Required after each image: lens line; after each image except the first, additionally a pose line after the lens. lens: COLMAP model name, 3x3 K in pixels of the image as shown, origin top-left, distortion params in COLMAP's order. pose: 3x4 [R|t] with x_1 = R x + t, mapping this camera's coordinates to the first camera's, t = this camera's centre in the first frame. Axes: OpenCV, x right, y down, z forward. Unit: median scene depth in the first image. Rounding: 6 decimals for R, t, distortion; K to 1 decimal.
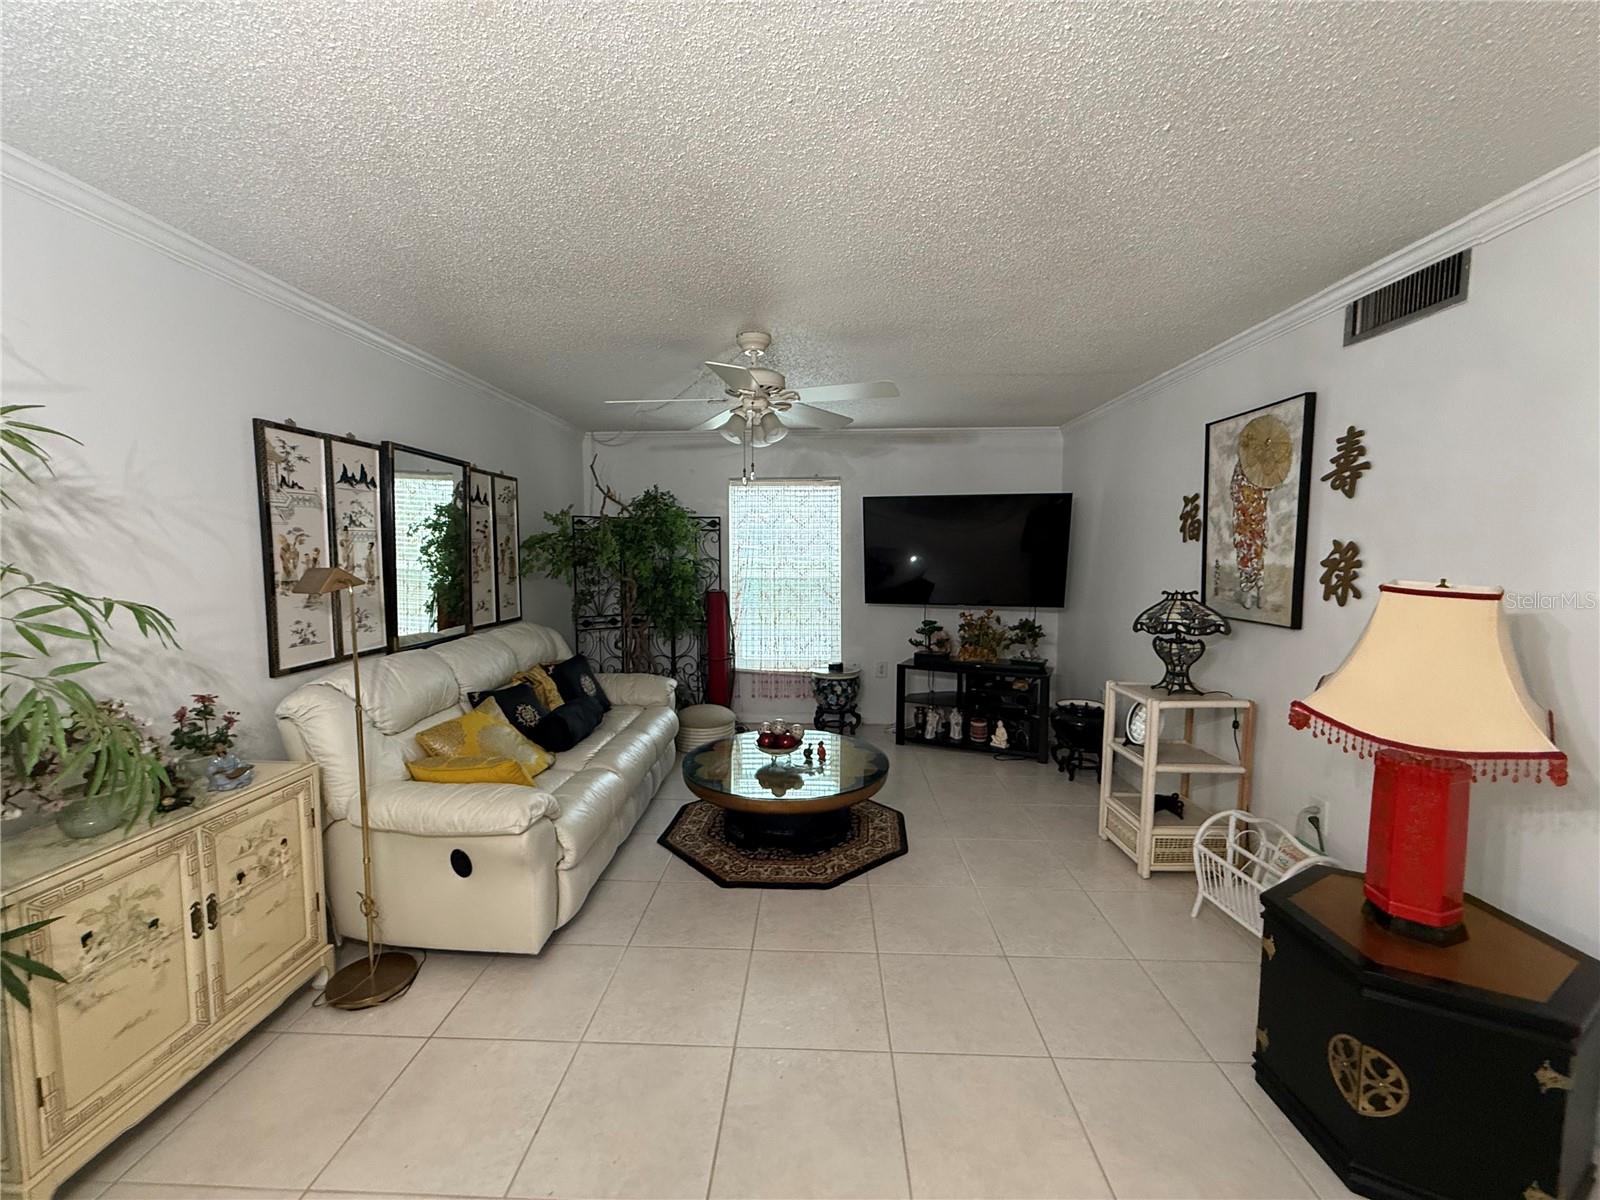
lens RADIAL K [[642.6, 0, 795.5], [0, 642.6, 597.8], [0, 0, 1]] dist [-0.000281, -0.000522]
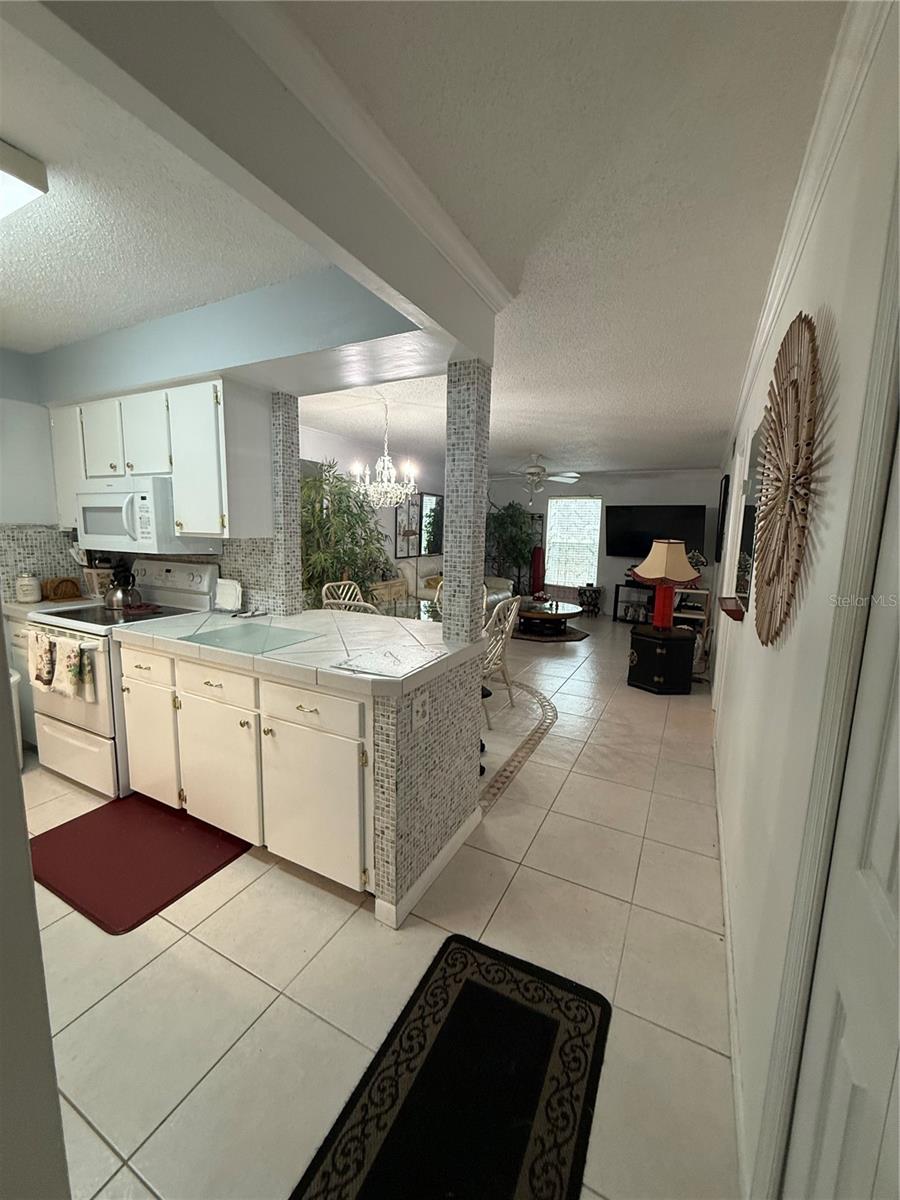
lens RADIAL K [[482.0, 0, 448.0], [0, 482.0, 595.4], [0, 0, 1]] dist [-0.000281, -0.000522]
pose [[0.908059, 0.083092, -0.410518, 0.310021], [-0.058027, 0.995630, 0.073168, 0.054567], [0.414804, -0.042620, 0.908912, -0.698157]]
